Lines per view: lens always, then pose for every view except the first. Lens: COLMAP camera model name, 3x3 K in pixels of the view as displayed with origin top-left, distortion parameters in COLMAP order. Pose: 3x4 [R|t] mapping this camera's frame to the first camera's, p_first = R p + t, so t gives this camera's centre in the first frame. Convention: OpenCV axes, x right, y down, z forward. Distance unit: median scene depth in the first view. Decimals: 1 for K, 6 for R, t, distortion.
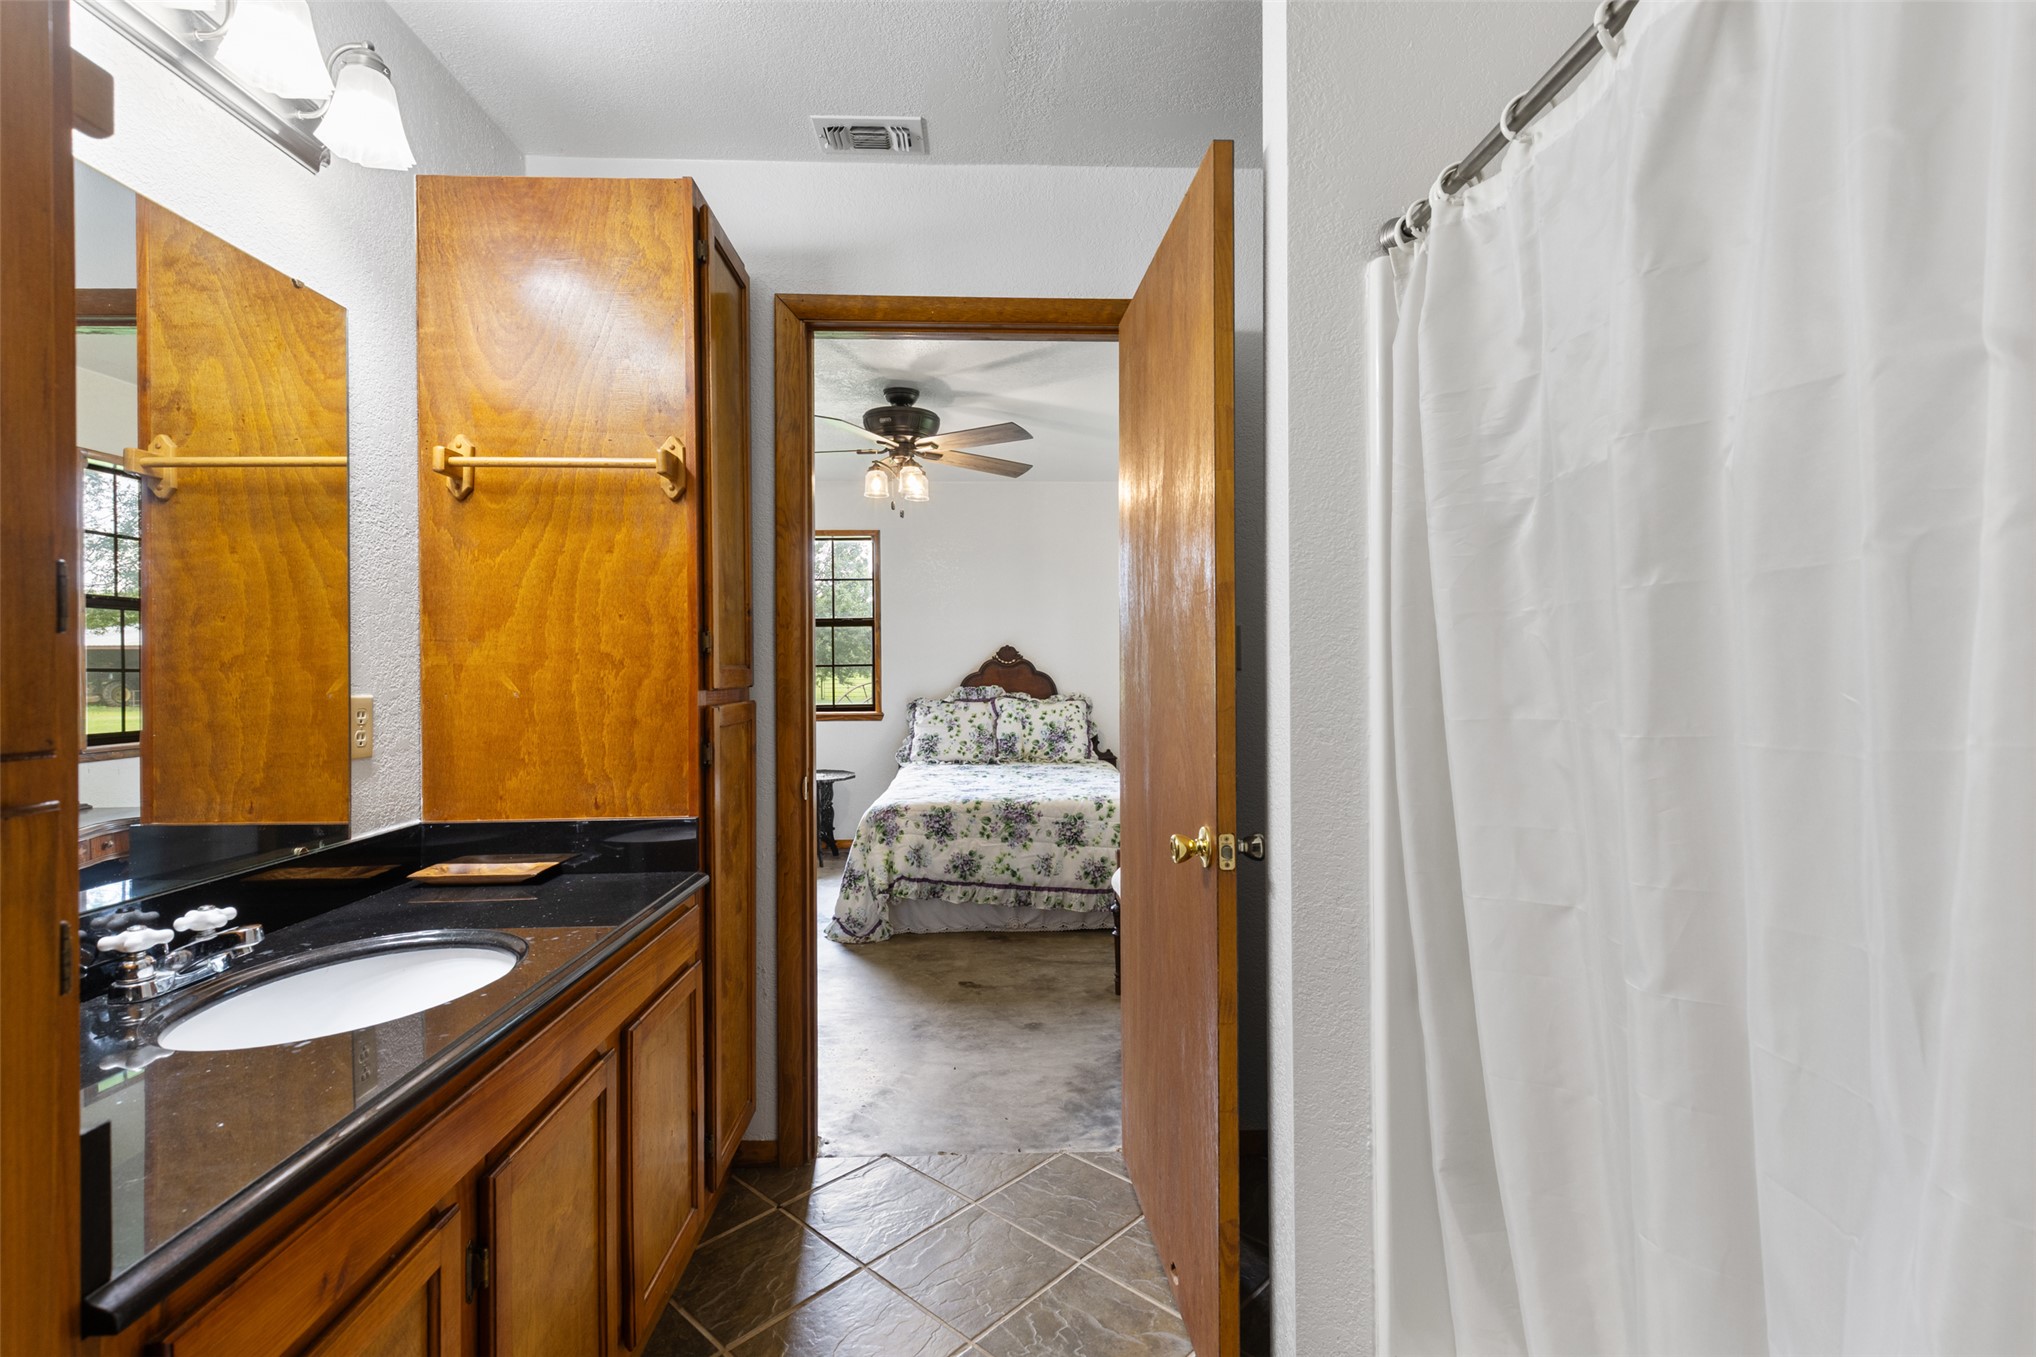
lens RADIAL K [[919.8, 0, 1012.8], [0, 919.8, 675.6], [0, 0, 1]] dist [0.004422, -0.001458]
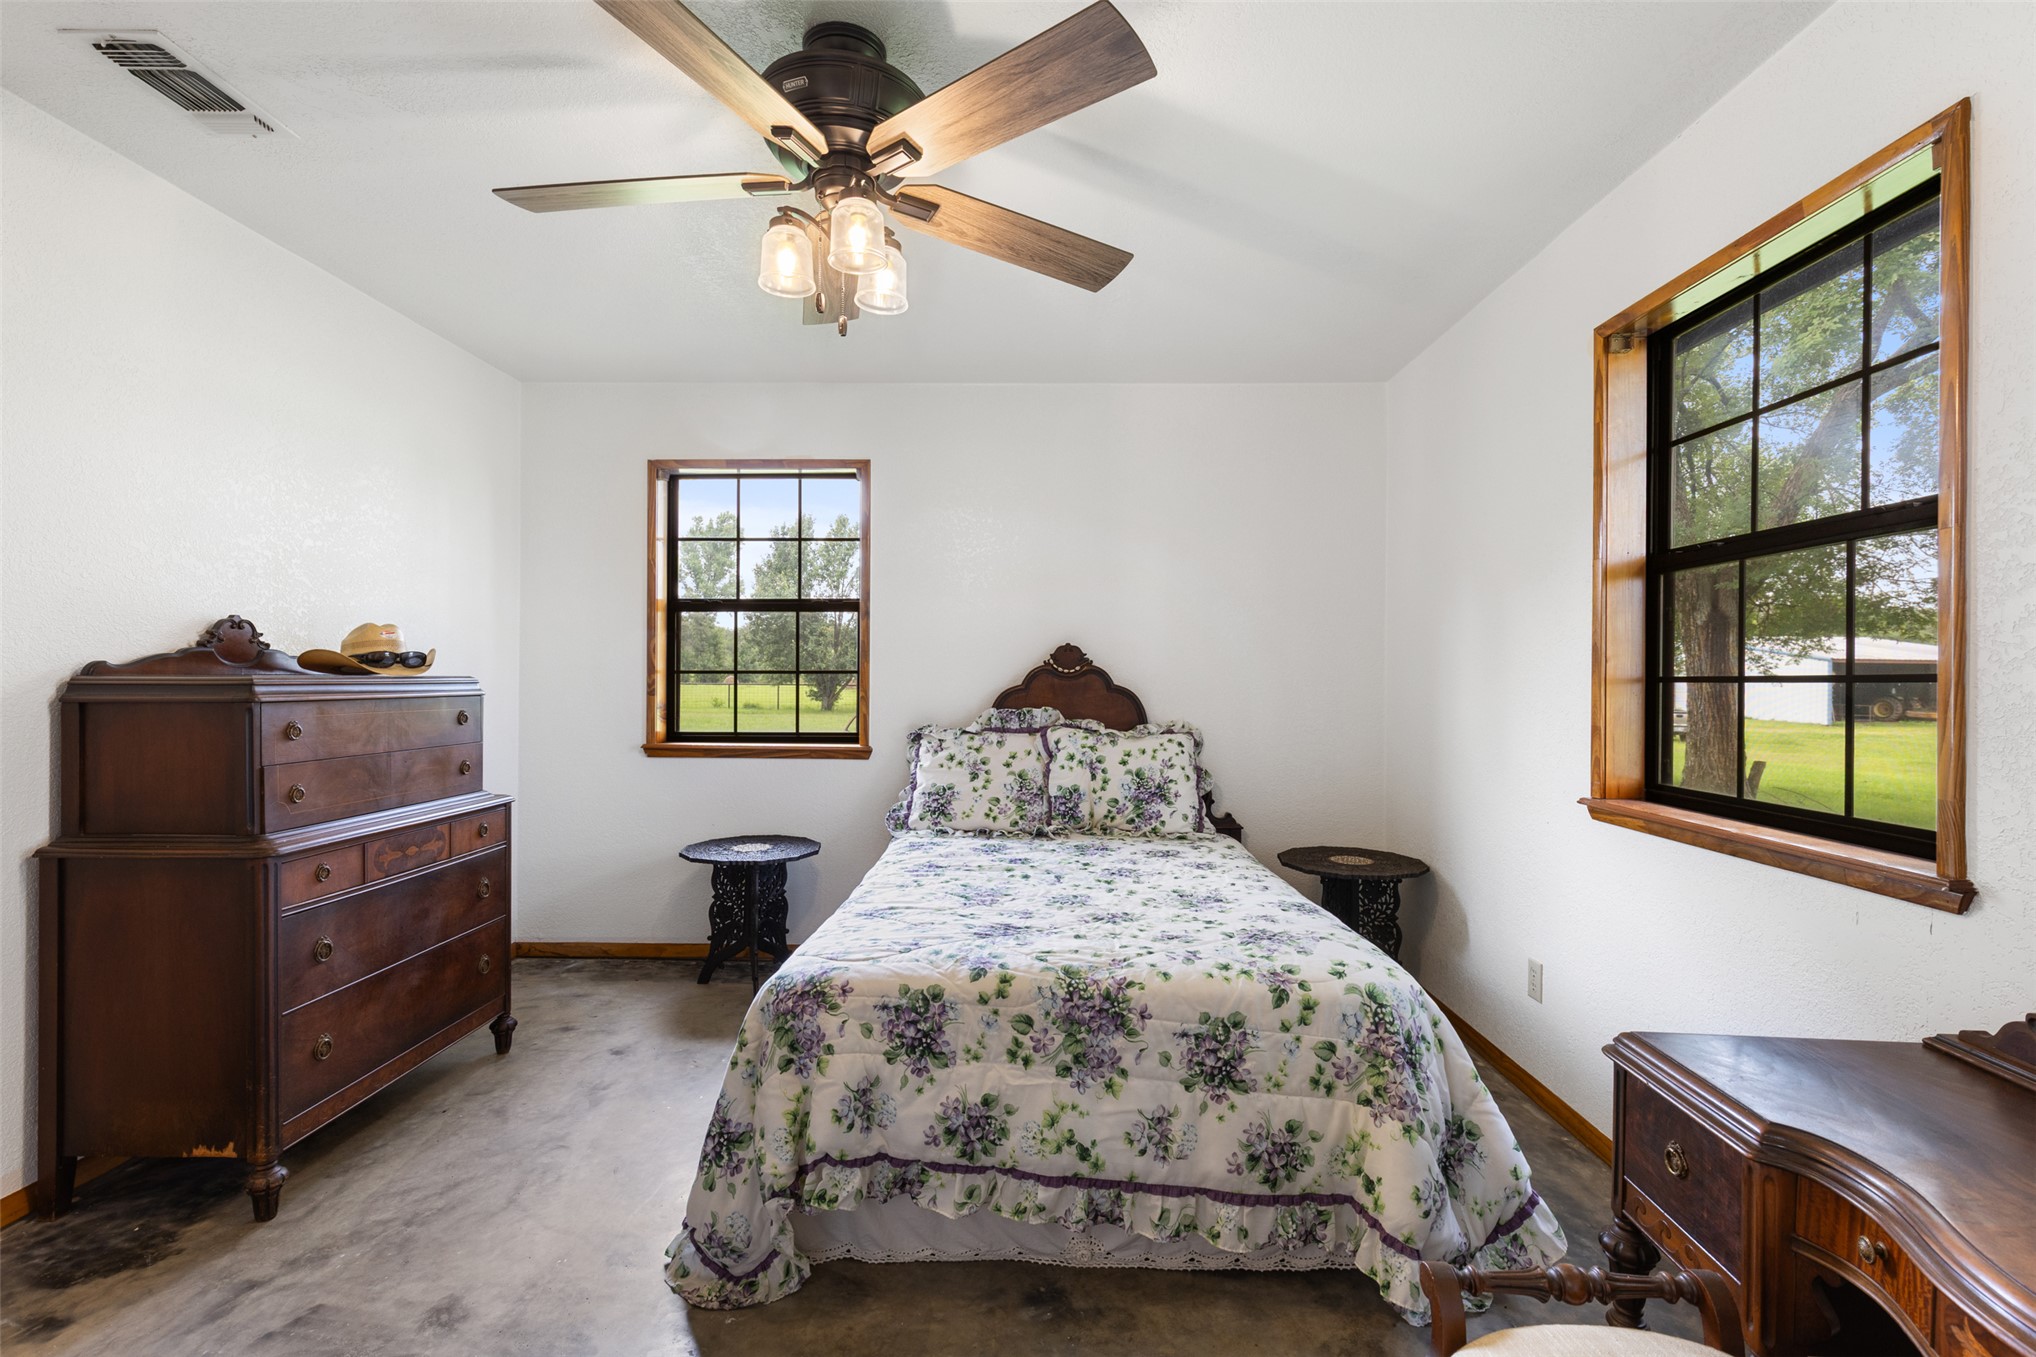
lens RADIAL K [[919.8, 0, 997.1], [0, 919.8, 684.6], [0, 0, 1]] dist [0.004422, -0.001458]
pose [[0.997113, 0.015819, -0.074260, -0.007643], [-0.016032, 0.999869, -0.002268, -0.002809], [0.074214, 0.003452, 0.997236, 0.393041]]
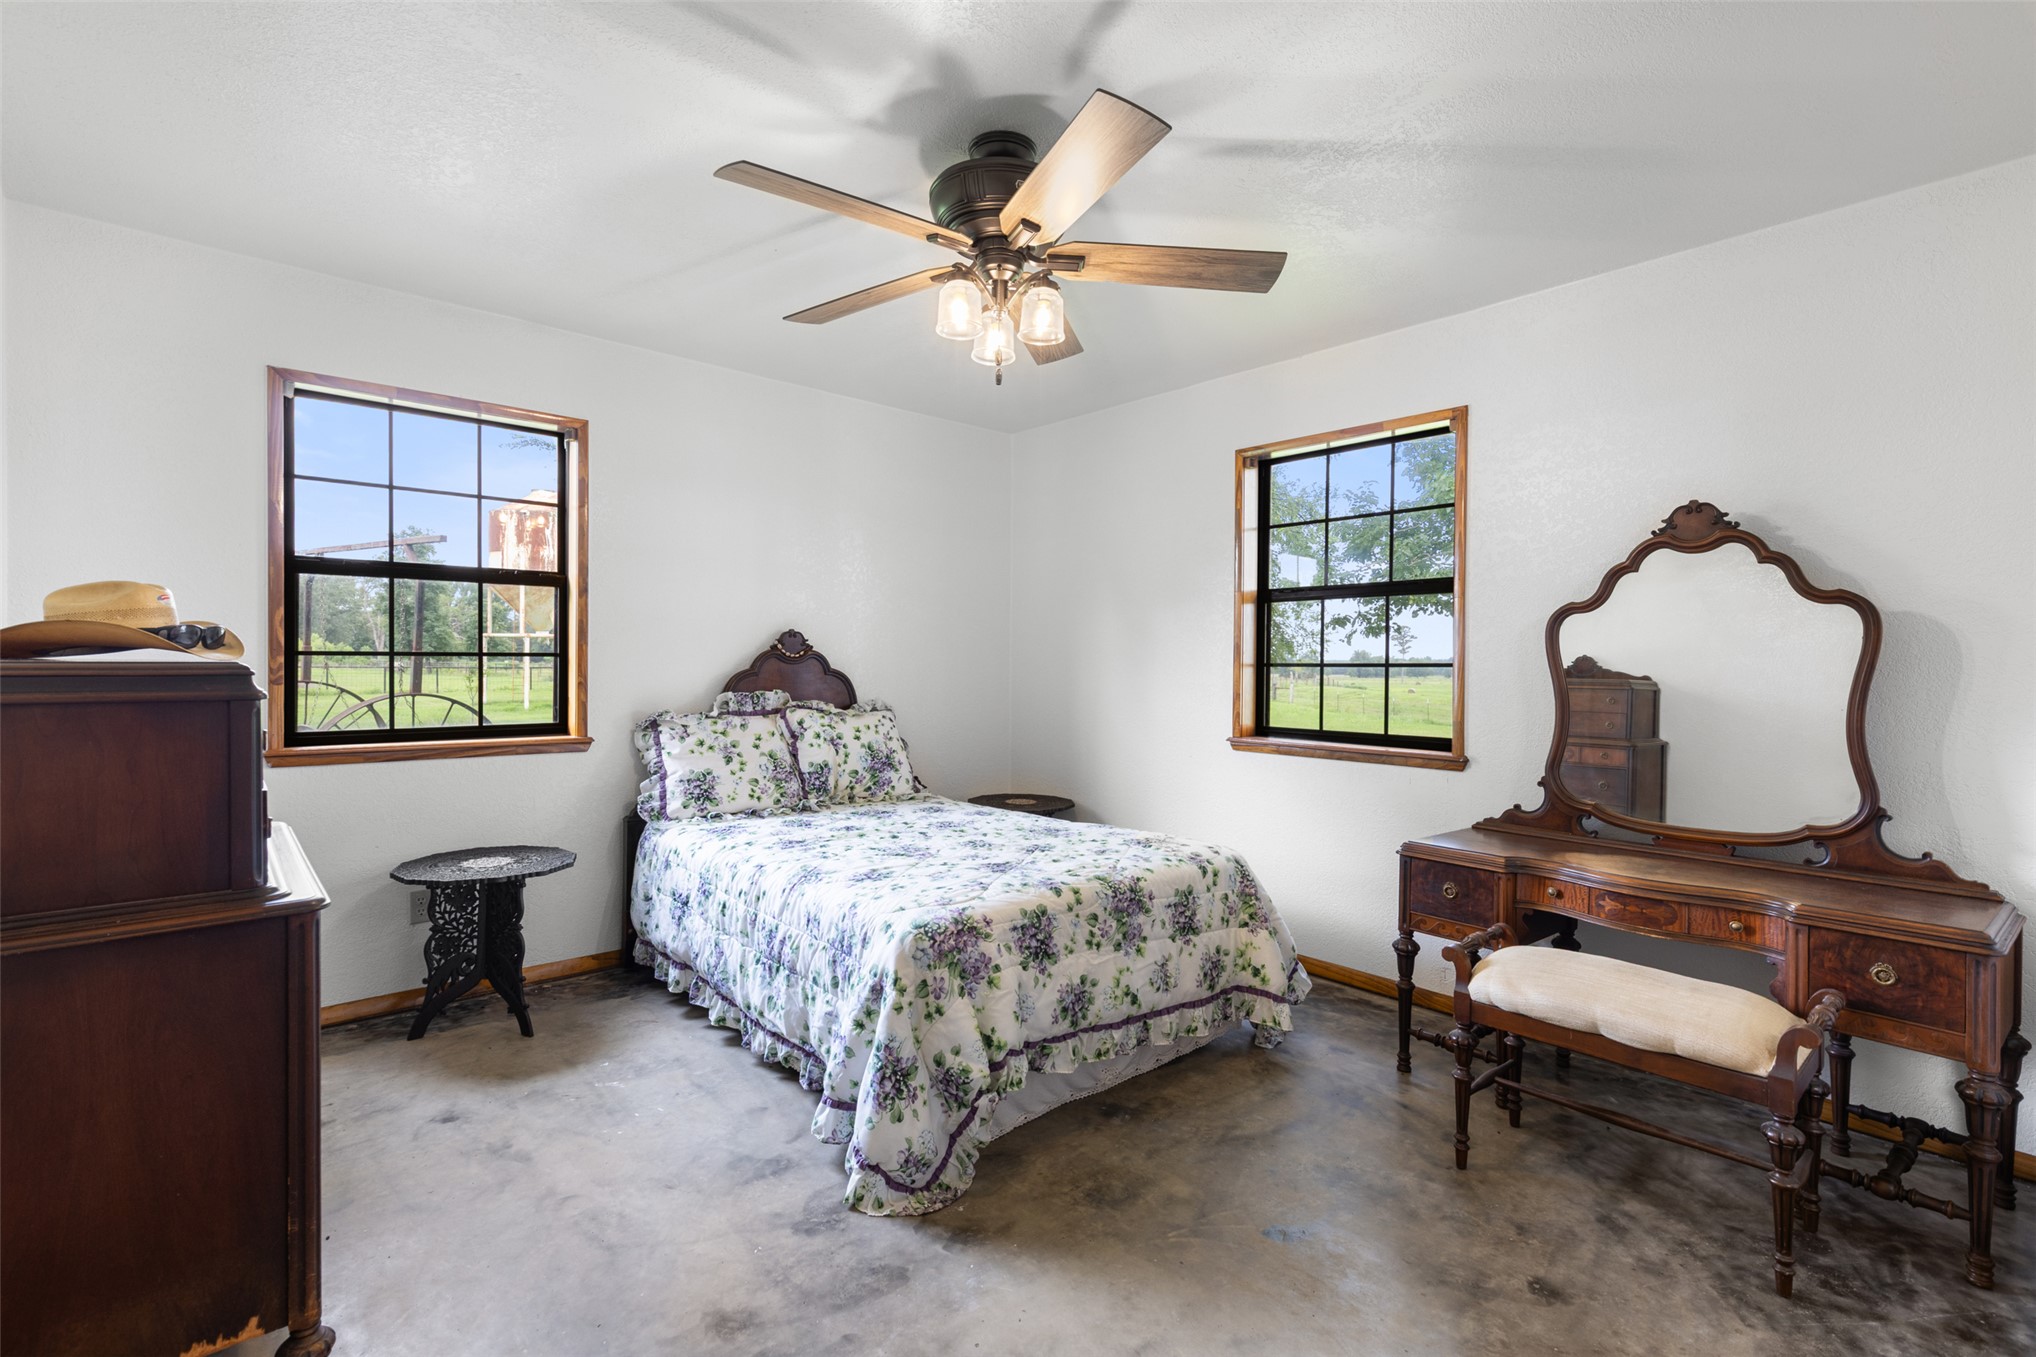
lens RADIAL K [[919.8, 0, 1036.7], [0, 919.8, 681.7], [0, 0, 1]] dist [0.004422, -0.001458]
pose [[0.771304, 0.003741, 0.636456, -0.309614], [-0.009187, 0.999944, 0.005255, -0.000308], [-0.636401, -0.009900, 0.771295, 0.396008]]
